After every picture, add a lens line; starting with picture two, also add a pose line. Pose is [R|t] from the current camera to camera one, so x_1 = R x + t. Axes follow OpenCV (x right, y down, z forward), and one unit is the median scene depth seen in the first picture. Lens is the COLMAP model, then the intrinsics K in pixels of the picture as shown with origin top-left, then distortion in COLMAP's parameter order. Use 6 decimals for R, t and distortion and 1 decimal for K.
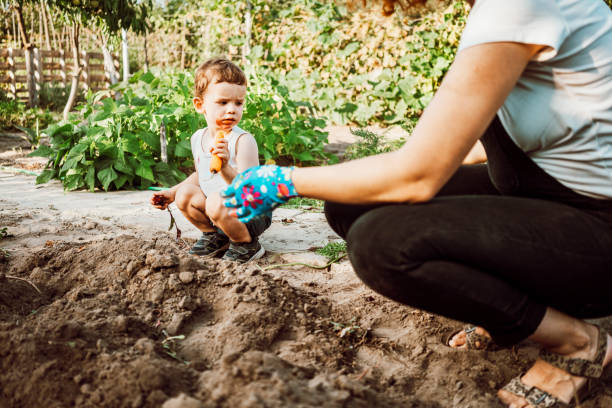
lens RADIAL K [[628.5, 0, 295.0], [0, 628.5, 205.4], [0, 0, 1]] dist [0.077333, -0.236192]
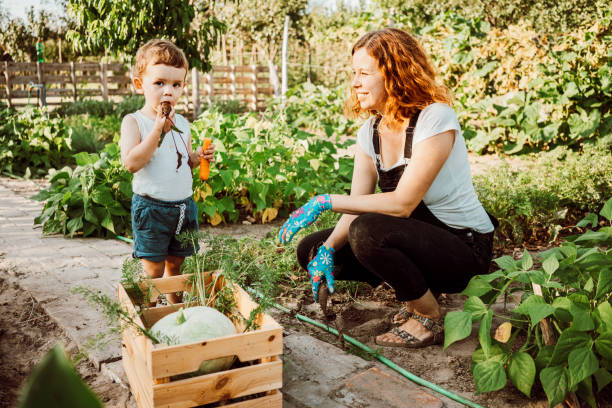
lens RADIAL K [[628.5, 0, 295.0], [0, 628.5, 205.4], [0, 0, 1]] dist [0.077333, -0.236192]
pose [[0.940423, 0.069440, -0.332840, 0.149723], [-0.068113, 0.997555, 0.015668, -0.043615], [0.333114, 0.007937, 0.942853, 0.033525]]
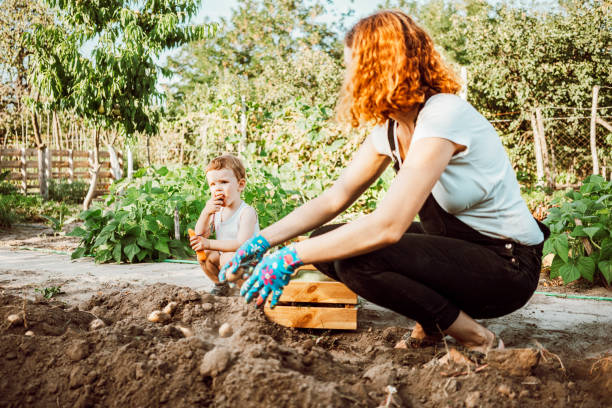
lens RADIAL K [[628.5, 0, 295.0], [0, 628.5, 205.4], [0, 0, 1]] dist [0.077333, -0.236192]
pose [[0.999817, -0.015964, 0.010508, 0.002394], [0.017328, 0.989125, -0.146051, 0.017934], [-0.008062, 0.146206, 0.989221, -0.077898]]
